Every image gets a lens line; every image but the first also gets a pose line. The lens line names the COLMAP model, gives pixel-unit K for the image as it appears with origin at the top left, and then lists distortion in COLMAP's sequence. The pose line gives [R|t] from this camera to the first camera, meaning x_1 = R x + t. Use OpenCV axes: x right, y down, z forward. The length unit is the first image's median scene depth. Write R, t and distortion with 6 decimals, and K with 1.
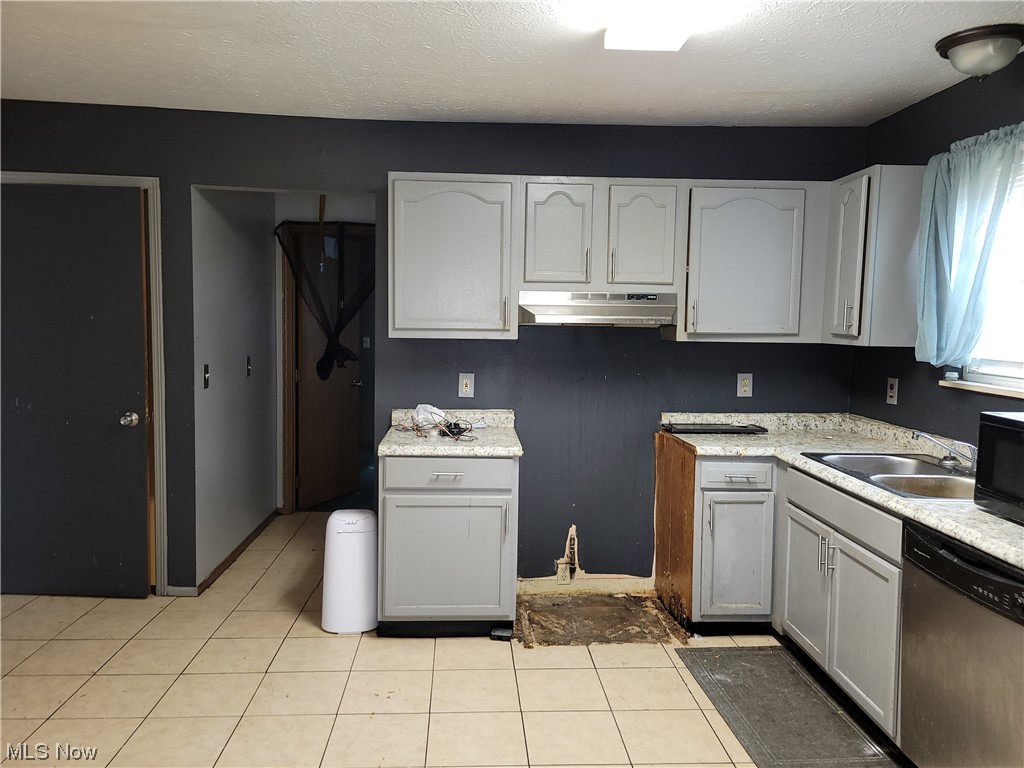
lens RADIAL K [[762.6, 0, 516.3], [0, 762.6, 386.2], [0, 0, 1]] dist [0.008088, 0.001976]
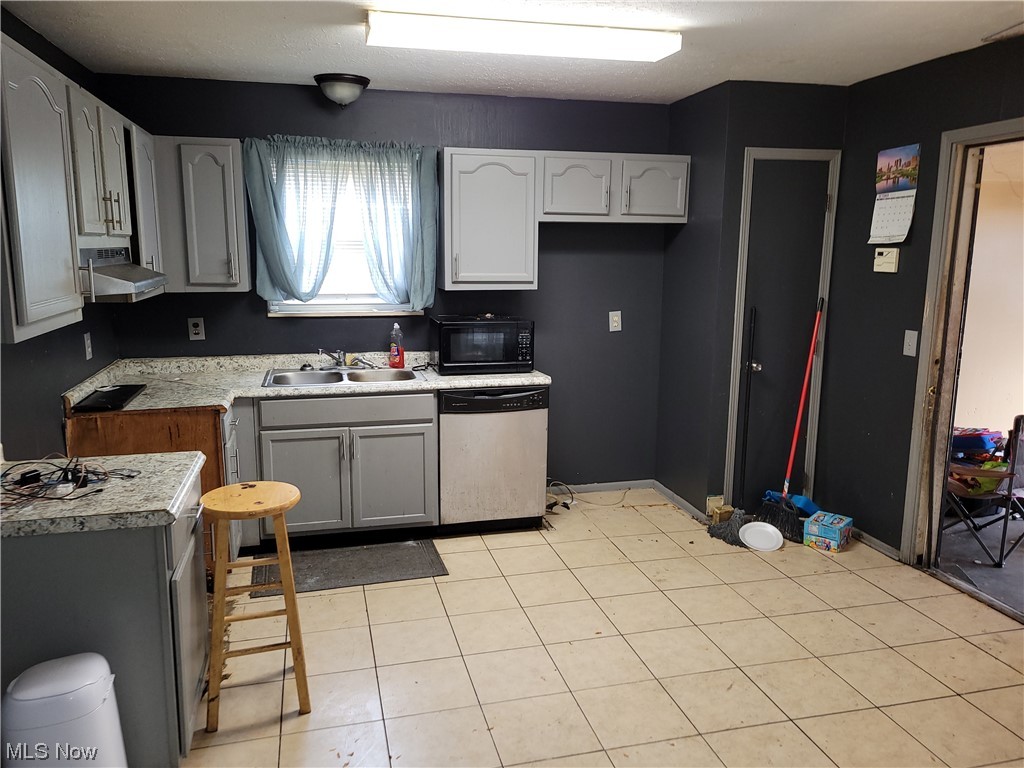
lens RADIAL K [[762.6, 0, 516.6], [0, 762.6, 380.3], [0, 0, 1]] dist [0.008088, 0.001976]
pose [[-0.200531, -0.190447, 0.960998, -0.779914], [0.077416, 0.974775, 0.209332, -0.129267], [-0.976624, 0.116374, -0.180729, 0.773732]]
